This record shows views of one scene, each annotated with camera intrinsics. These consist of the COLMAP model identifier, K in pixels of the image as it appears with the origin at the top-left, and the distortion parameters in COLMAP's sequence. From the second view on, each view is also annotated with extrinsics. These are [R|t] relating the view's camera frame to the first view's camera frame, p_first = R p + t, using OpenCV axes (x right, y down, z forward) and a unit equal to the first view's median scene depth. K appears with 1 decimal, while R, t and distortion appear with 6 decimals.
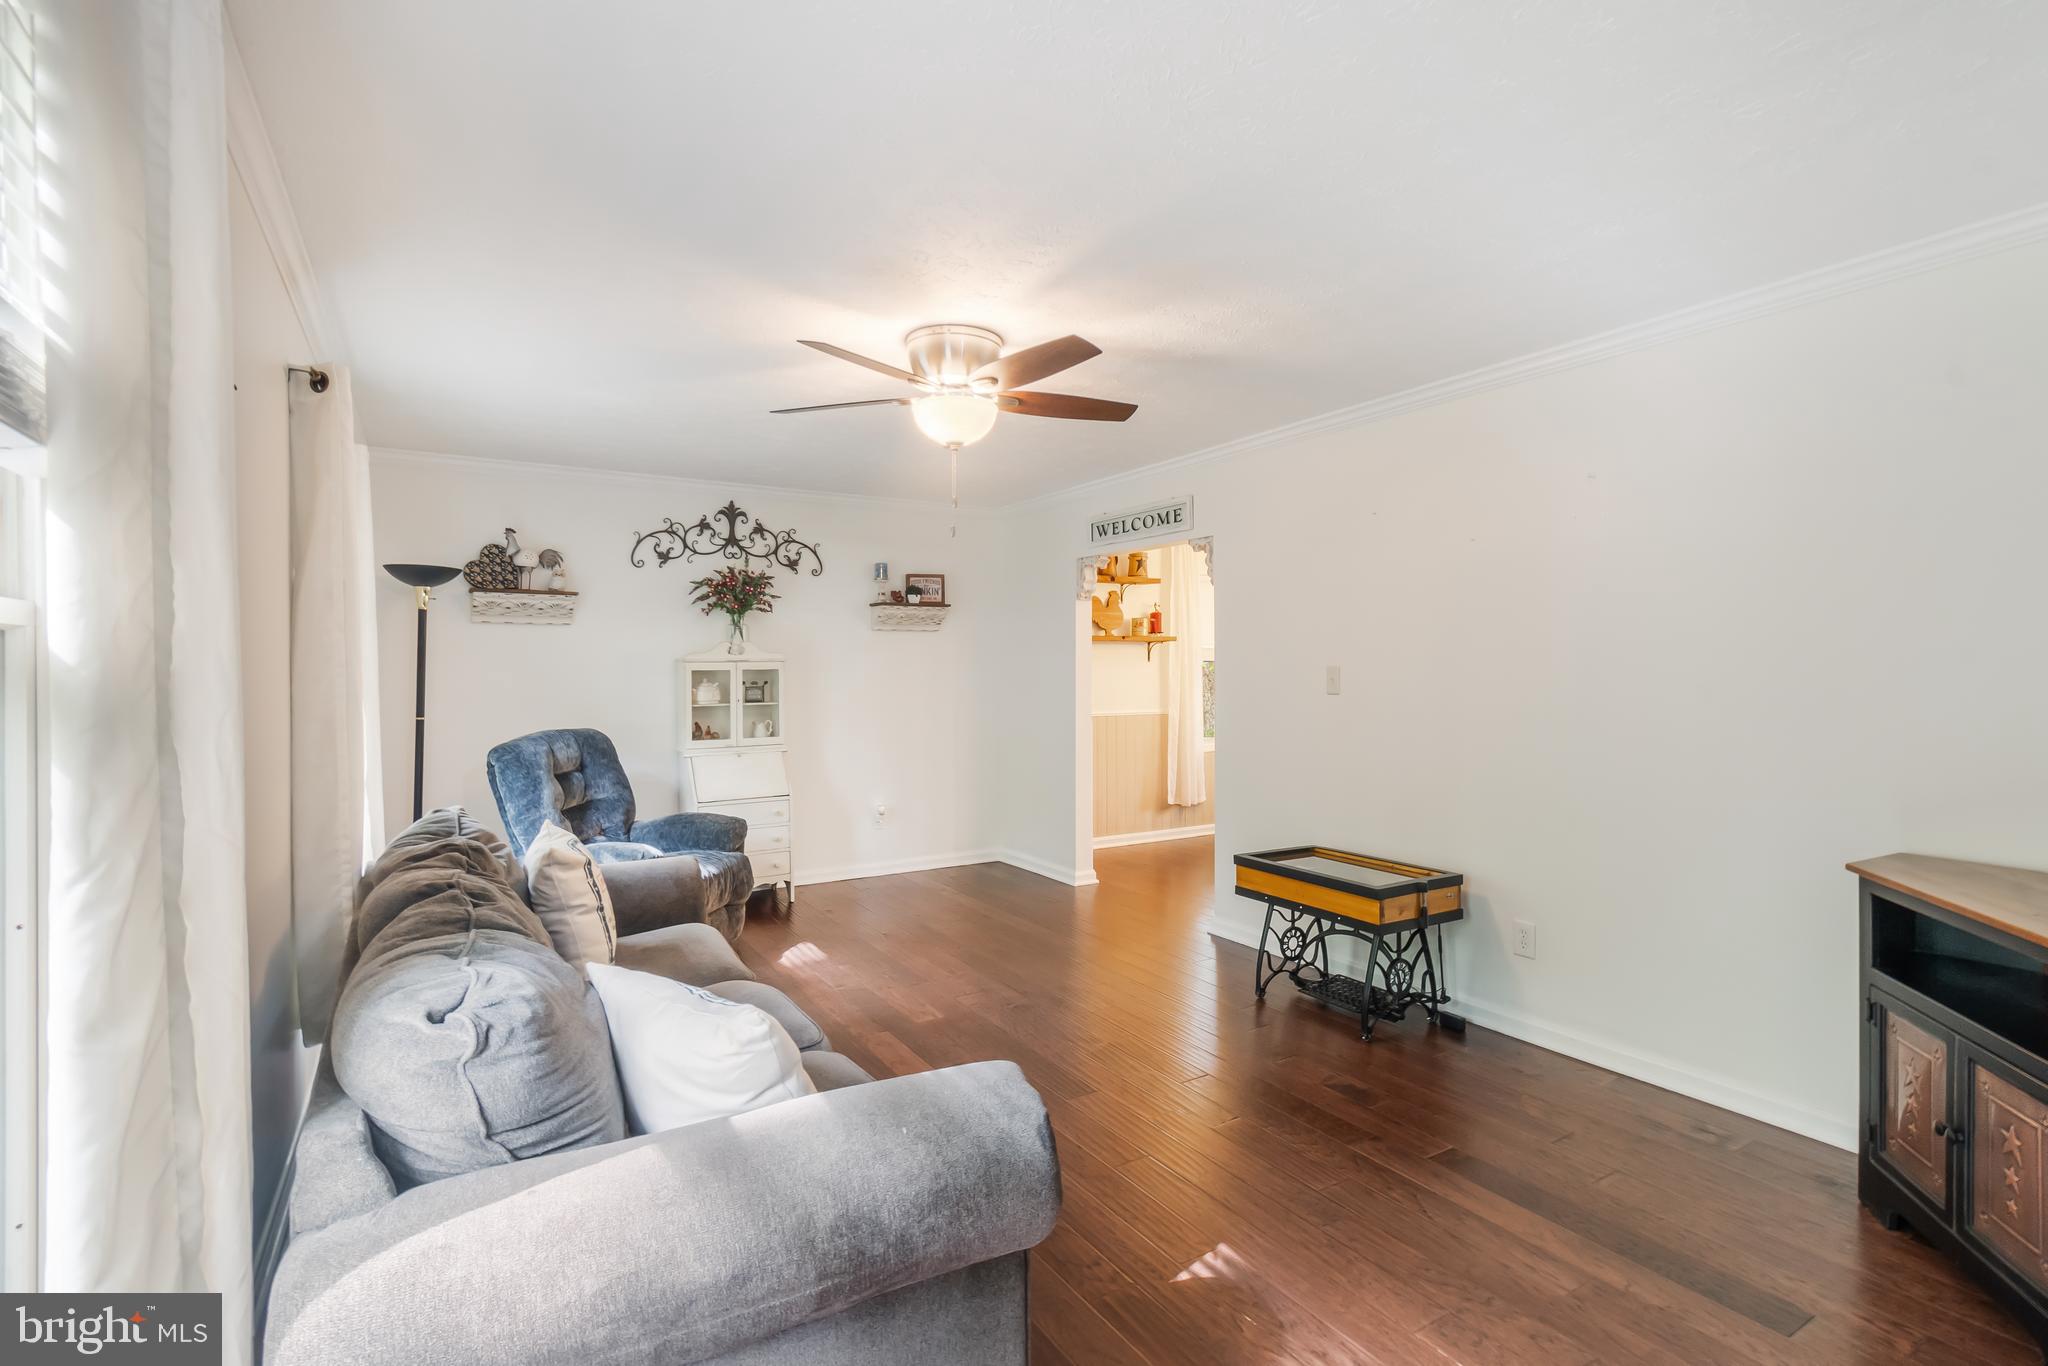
lens RADIAL K [[979.1, 0, 1011.3], [0, 979.1, 670.9], [0, 0, 1]] dist [0.021151, -0.003252]
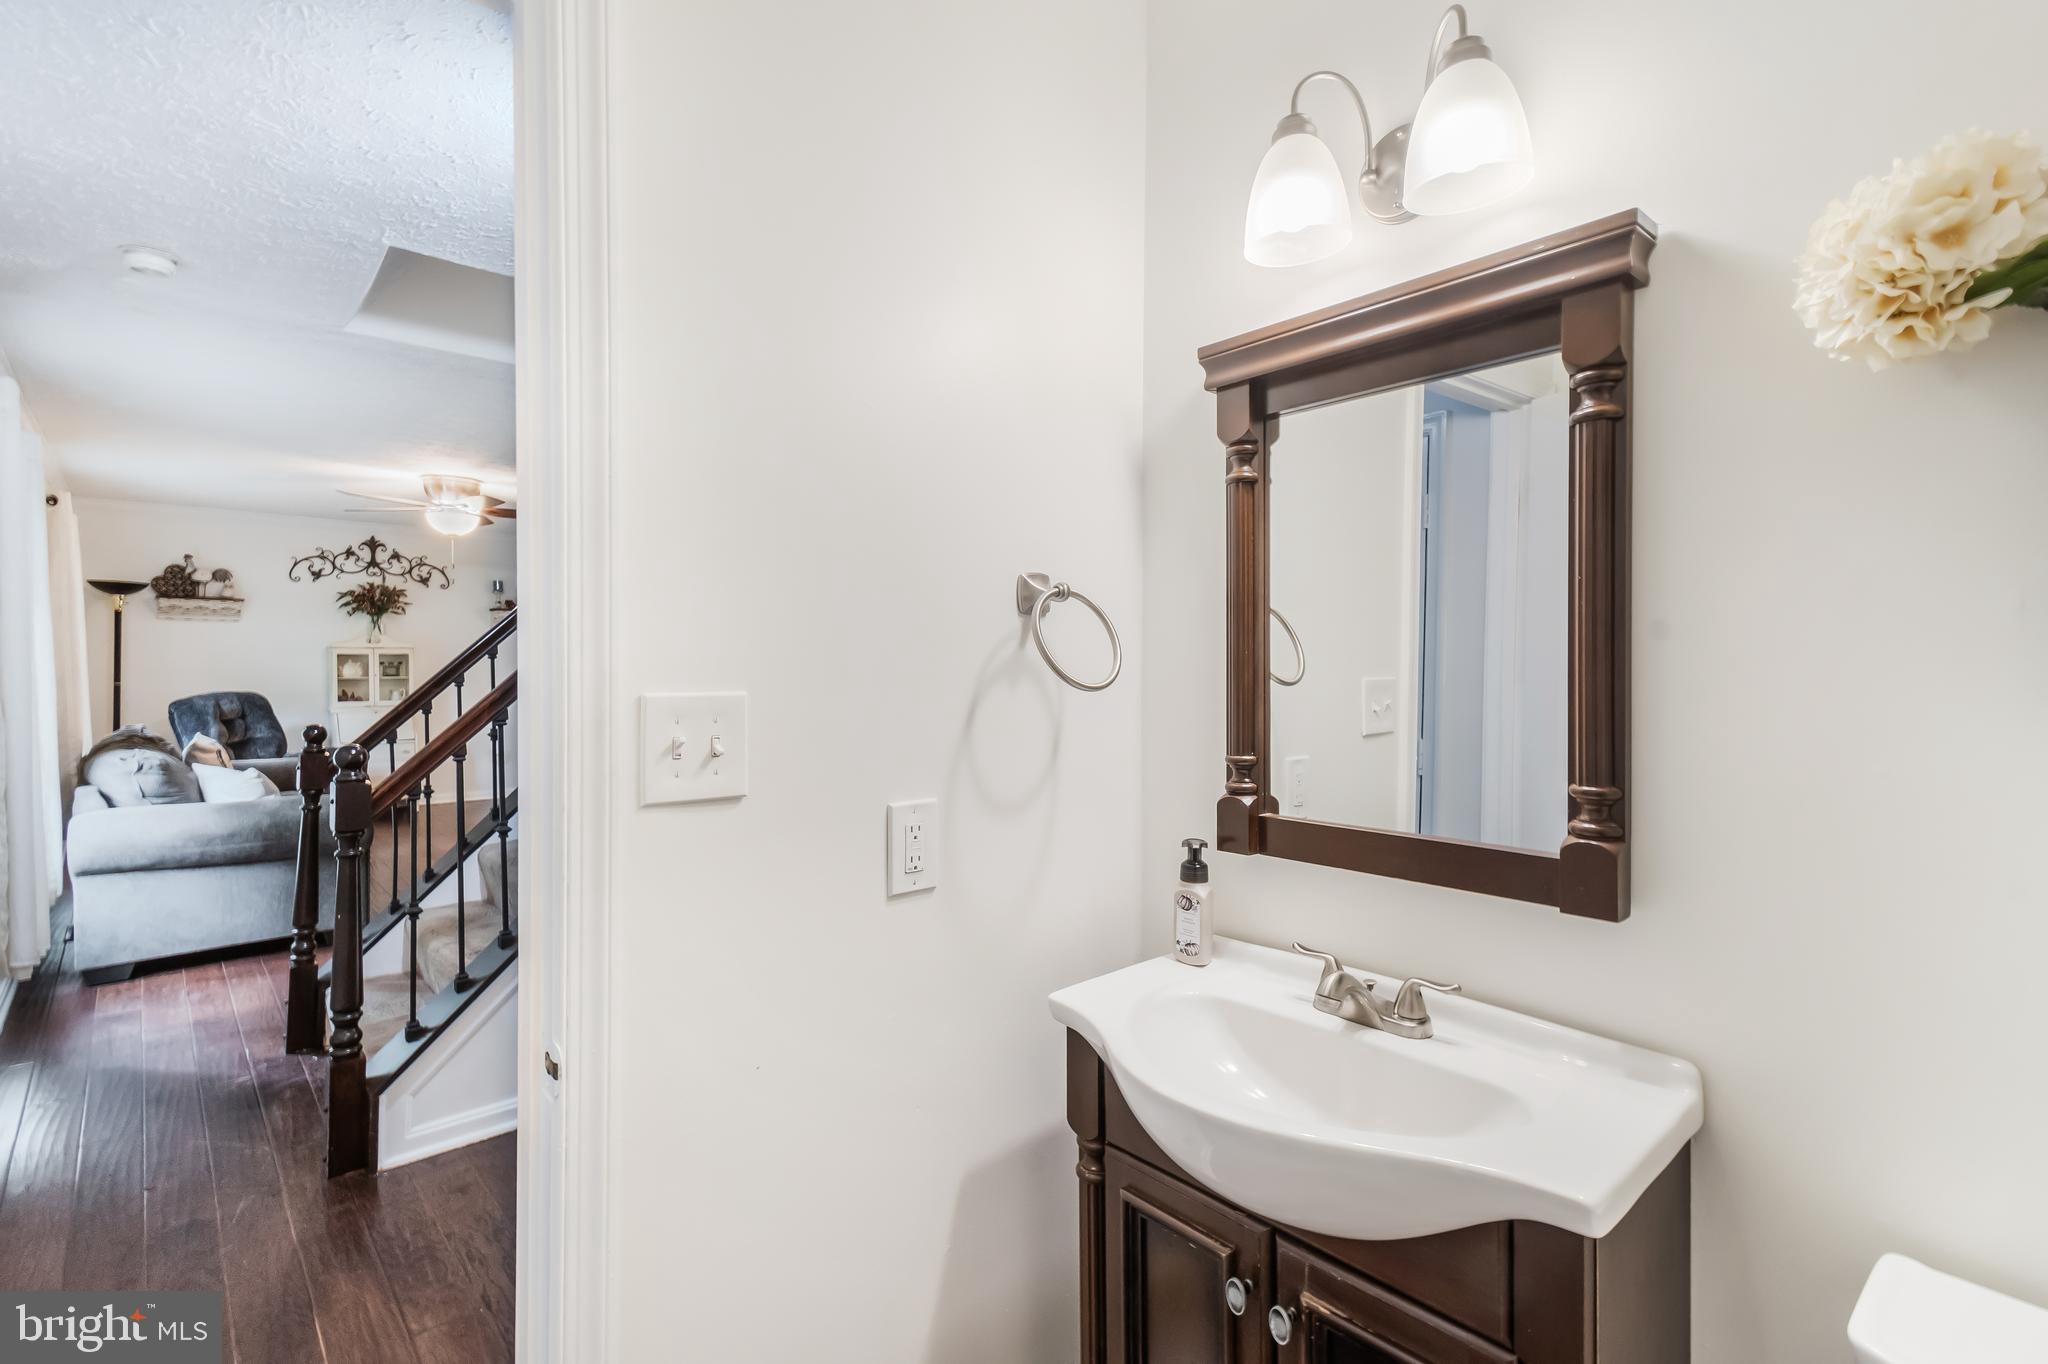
lens RADIAL K [[979.1, 0, 1036.8], [0, 979.1, 689.9], [0, 0, 1]] dist [0.021151, -0.003252]
pose [[0.979027, 0.005536, 0.203654, 0.391229], [-0.011697, 0.999509, 0.029060, -0.001945], [-0.203394, -0.030833, 0.978611, -0.648172]]
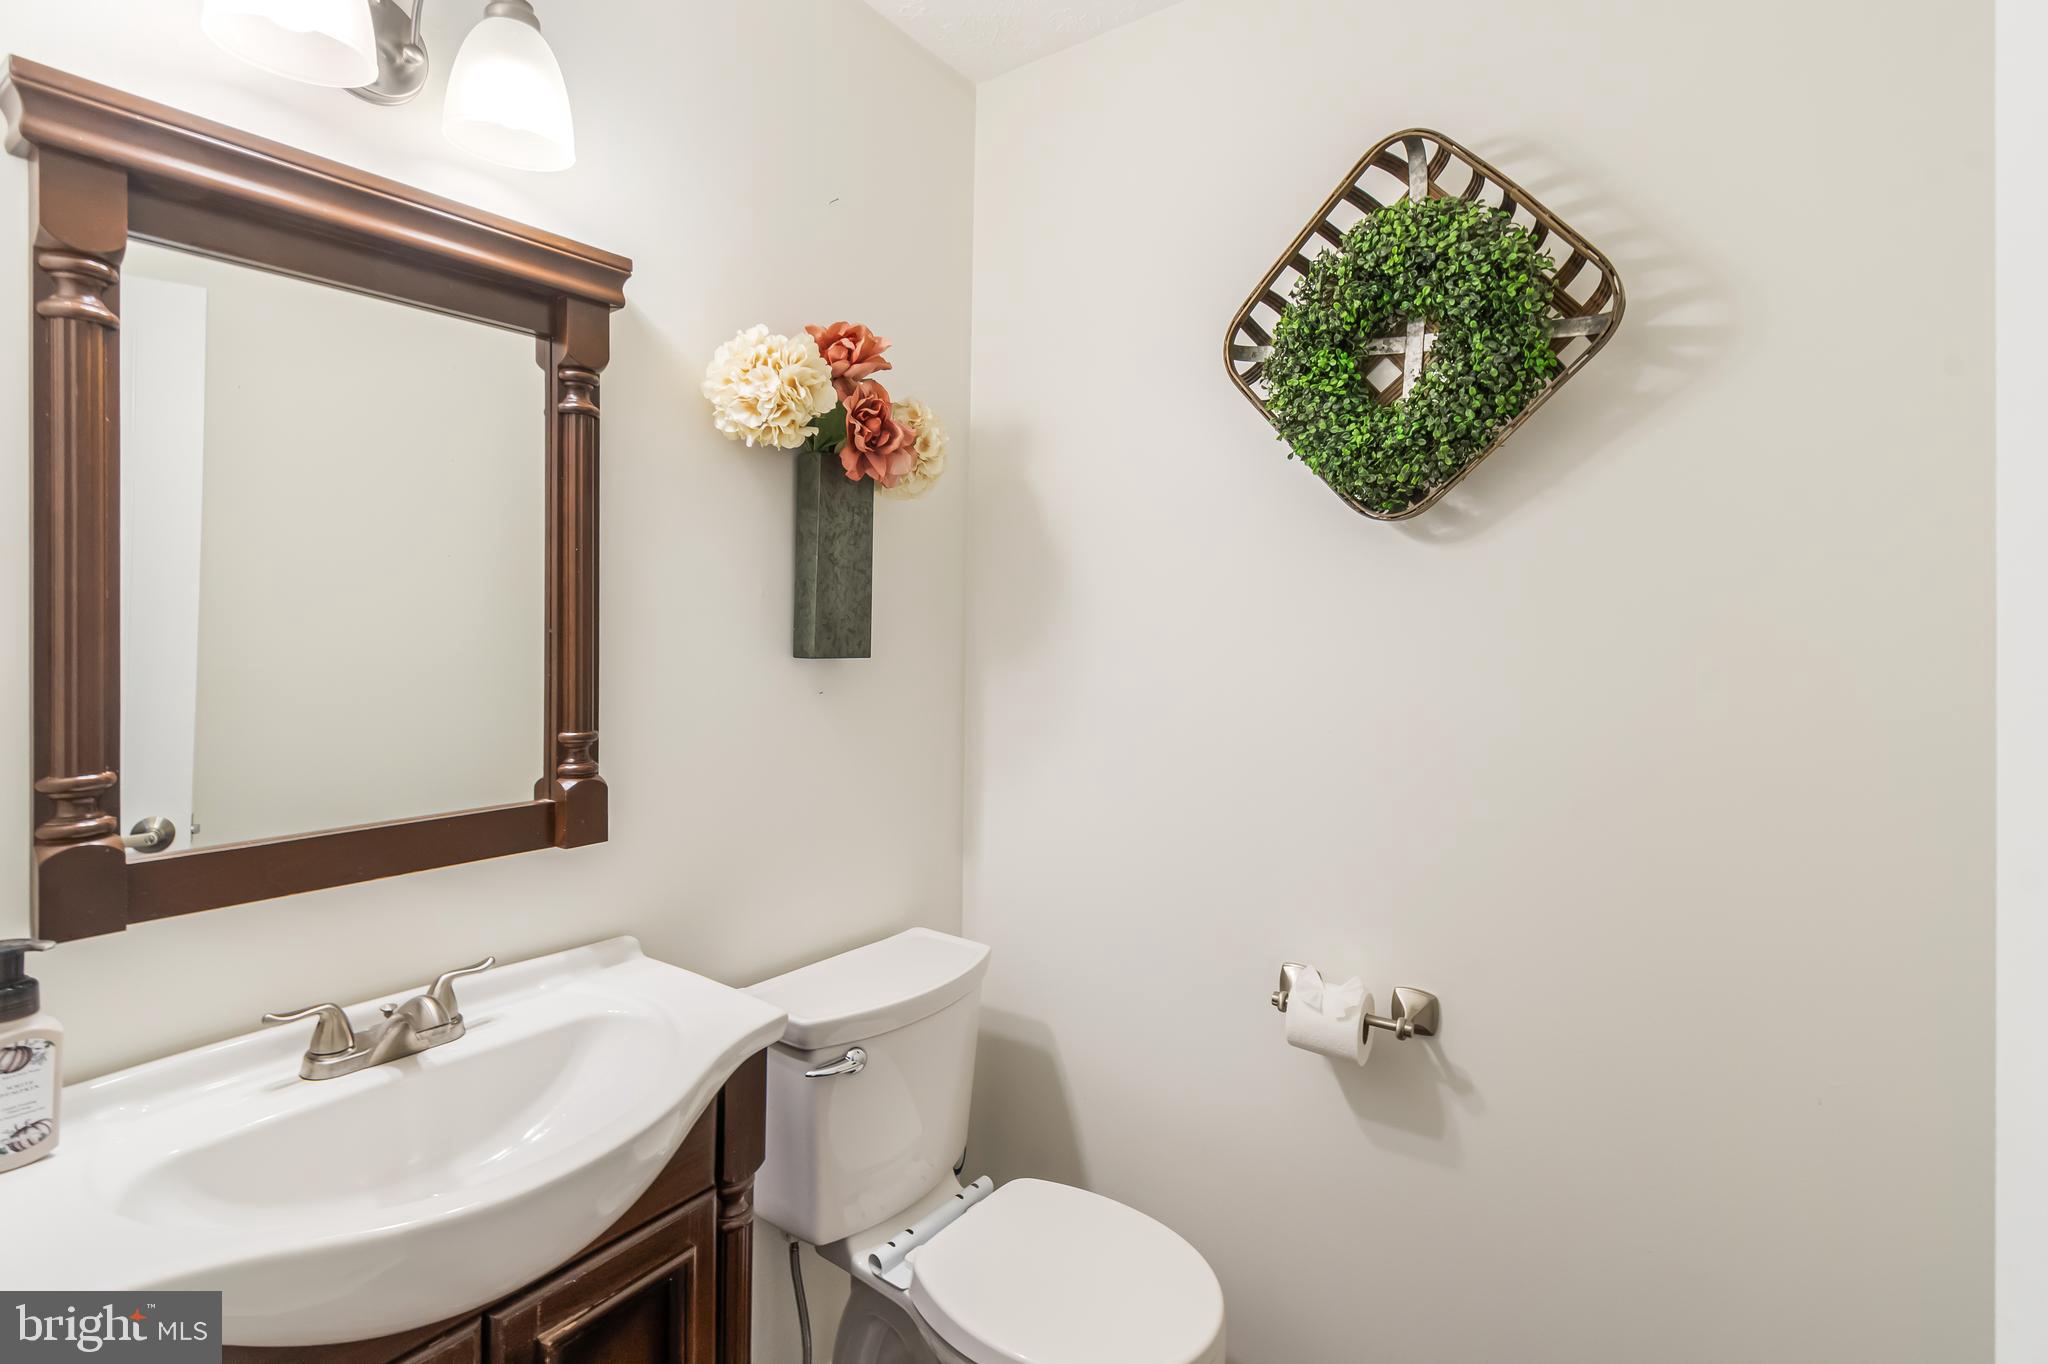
lens RADIAL K [[979.1, 0, 993.6], [0, 979.1, 639.9], [0, 0, 1]] dist [0.021151, -0.003252]
pose [[-0.393605, -0.005684, 0.919262, -1.089676], [-0.004227, 0.999982, 0.004373, 0.015429], [-0.919270, -0.002164, -0.393621, 1.960449]]
